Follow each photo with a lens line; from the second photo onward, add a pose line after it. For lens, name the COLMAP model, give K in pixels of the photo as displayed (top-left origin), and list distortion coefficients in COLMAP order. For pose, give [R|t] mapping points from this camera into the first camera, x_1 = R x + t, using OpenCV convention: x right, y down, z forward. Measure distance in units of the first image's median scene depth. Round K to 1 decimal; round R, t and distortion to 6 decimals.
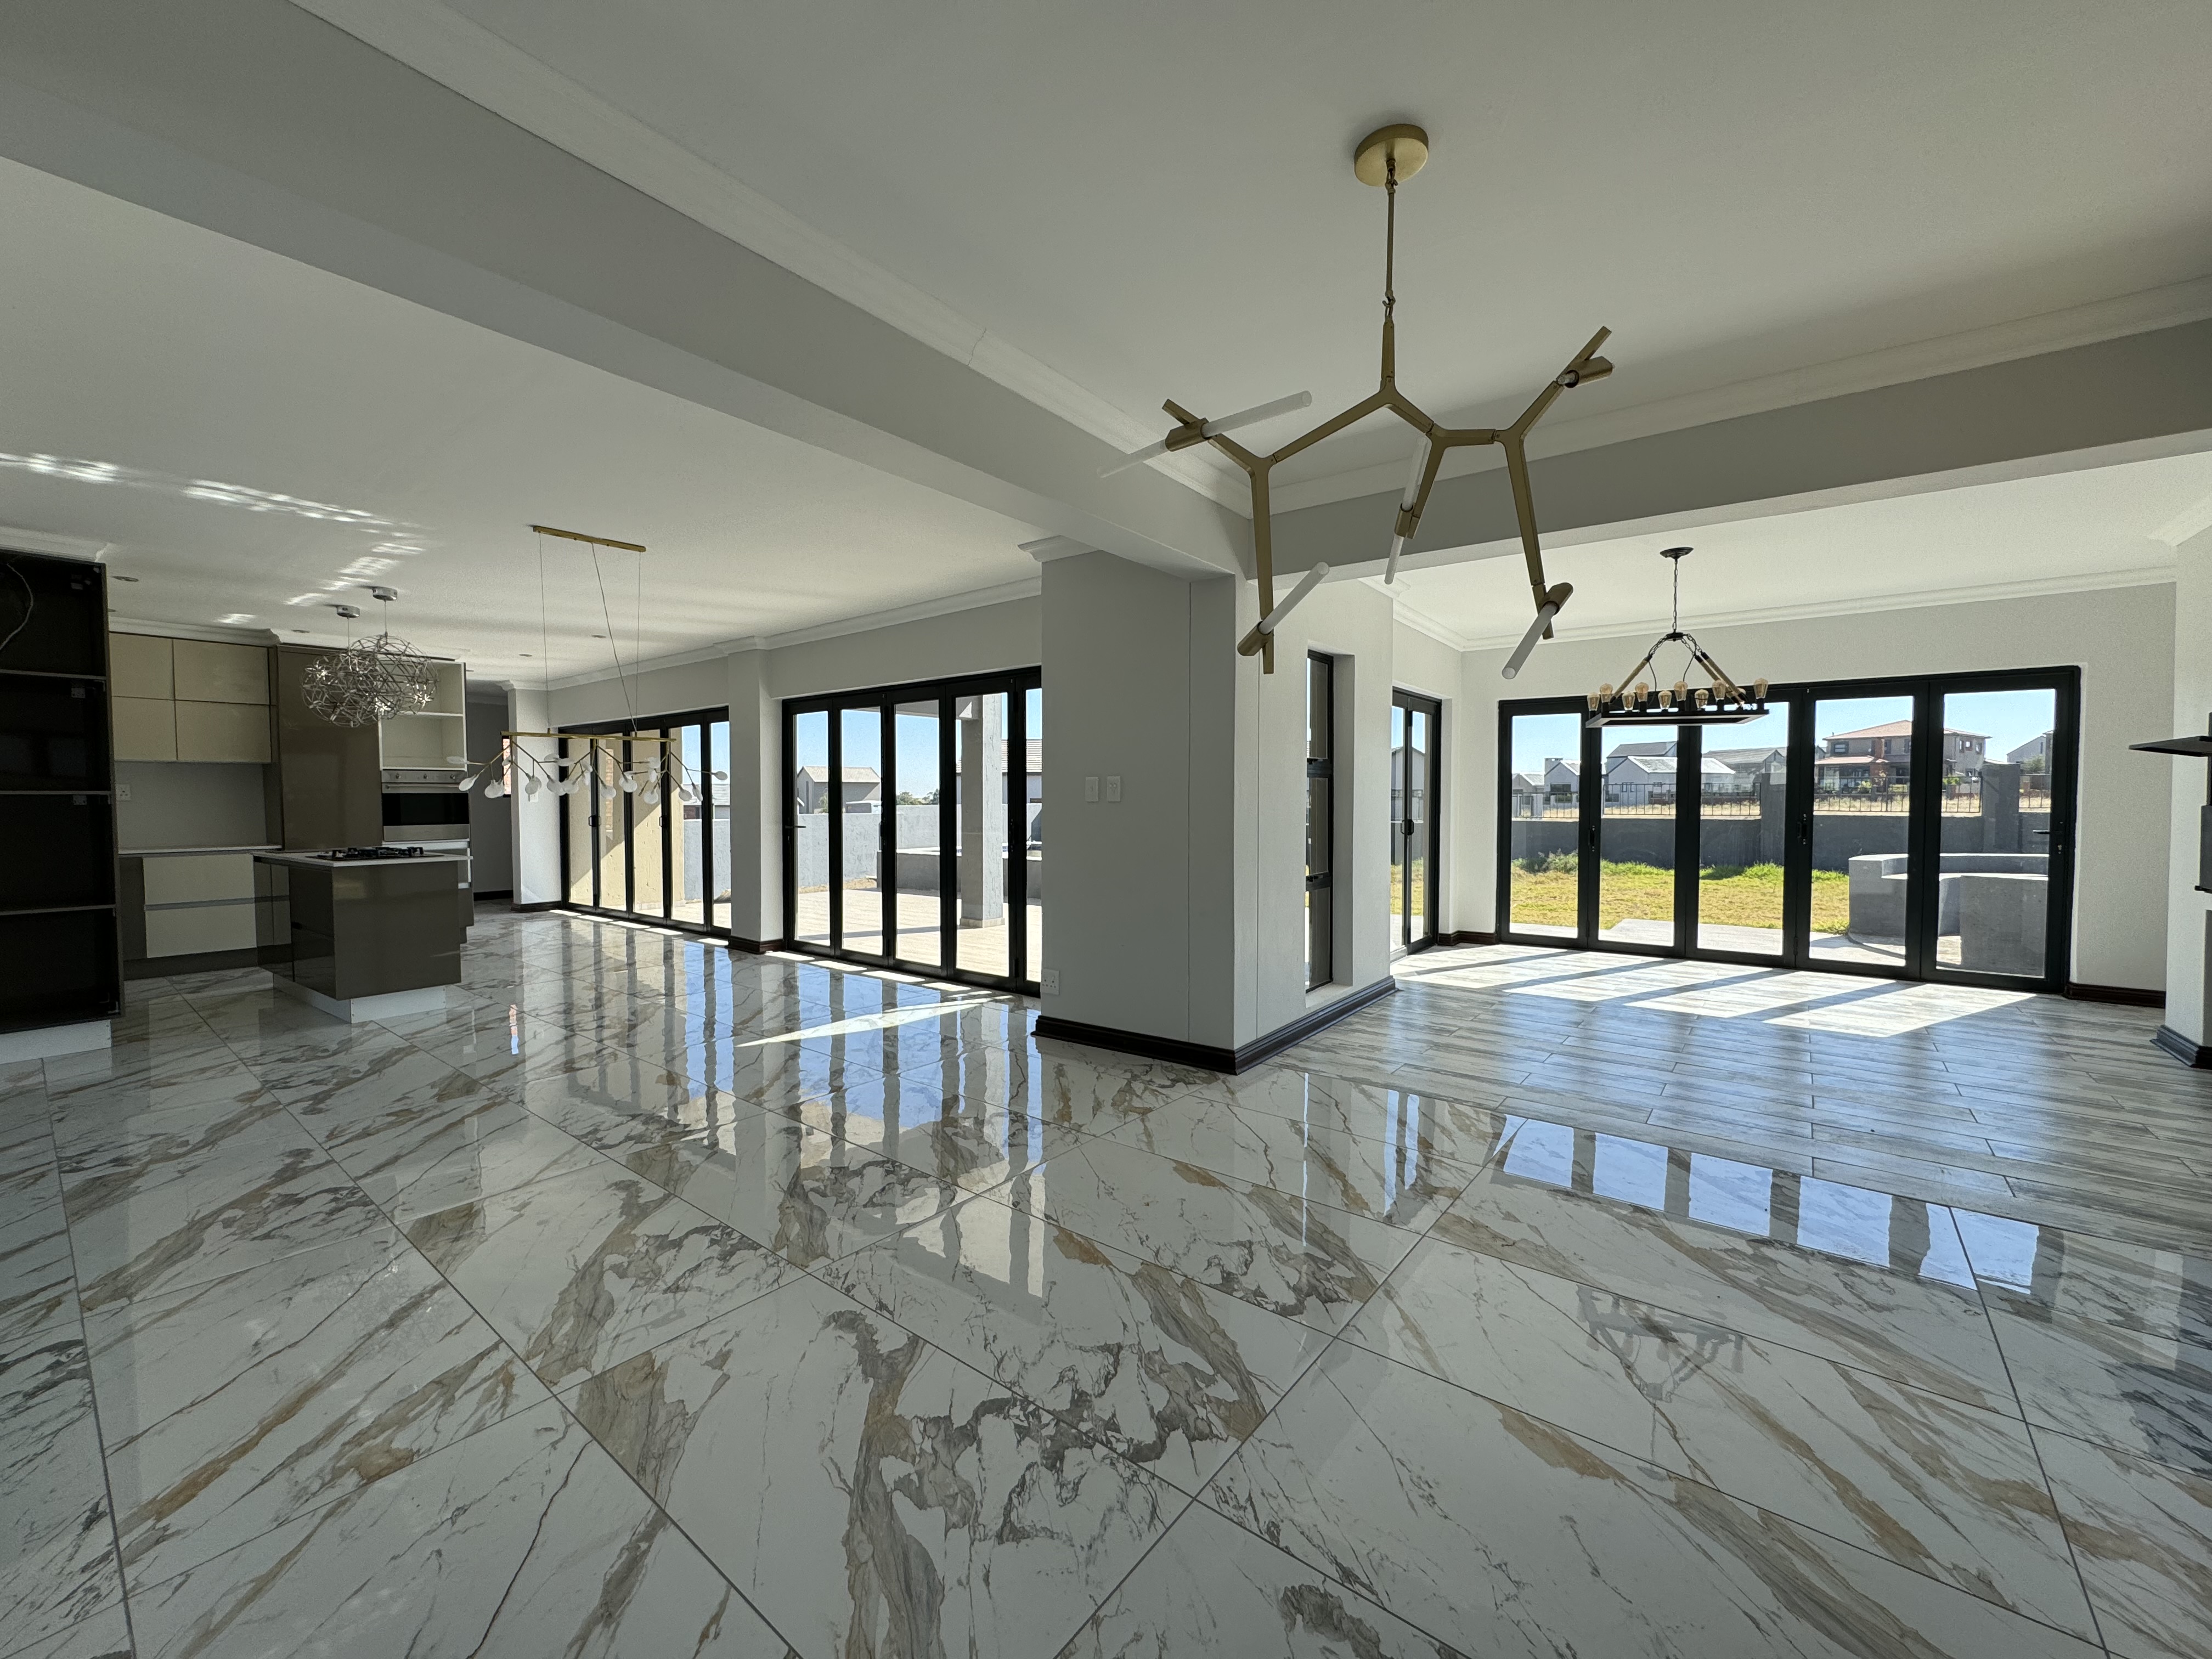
lens RADIAL K [[883.8, 0, 1104.4], [0, 883.8, 825.0], [0, 0, 1]] dist [-0.003995, 0.000573]
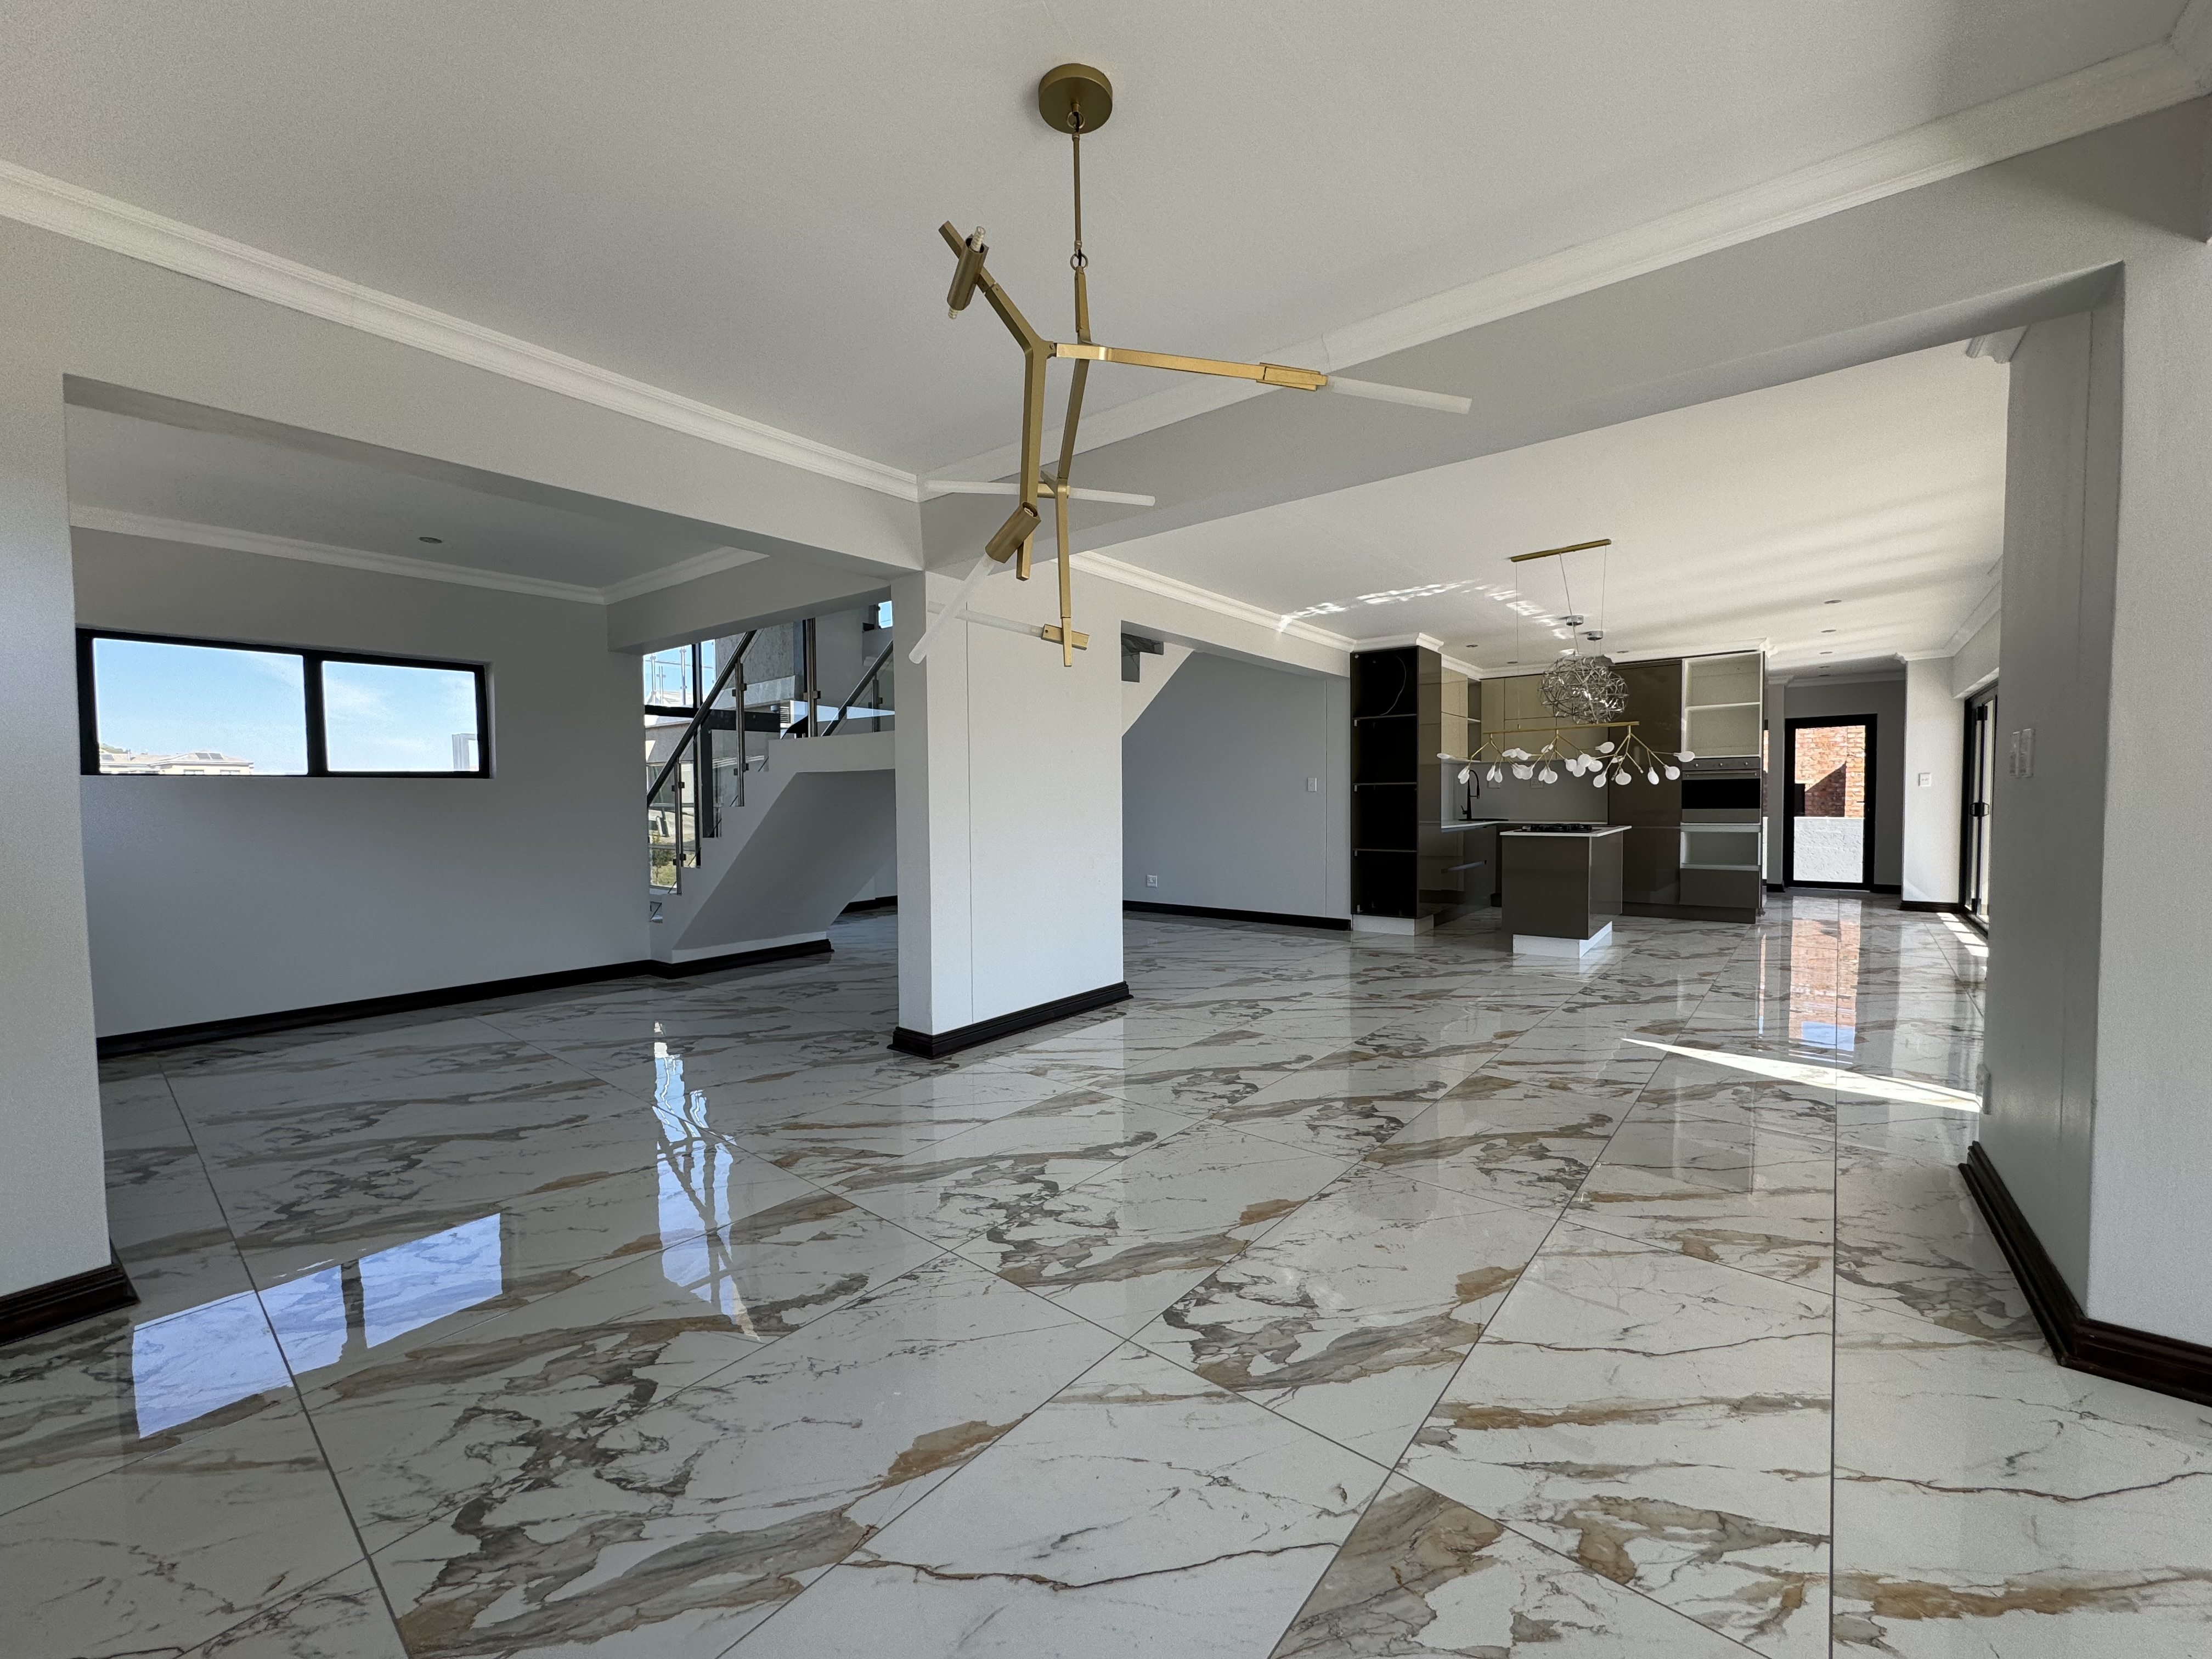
lens RADIAL K [[883.8, 0, 1117.5], [0, 883.8, 828.1], [0, 0, 1]] dist [-0.003995, 0.000573]
pose [[-0.015118, 0.038911, -0.999128, 1.059065], [-0.020845, 0.999013, 0.039222, -0.010960], [0.999668, 0.021420, -0.014292, 0.874143]]
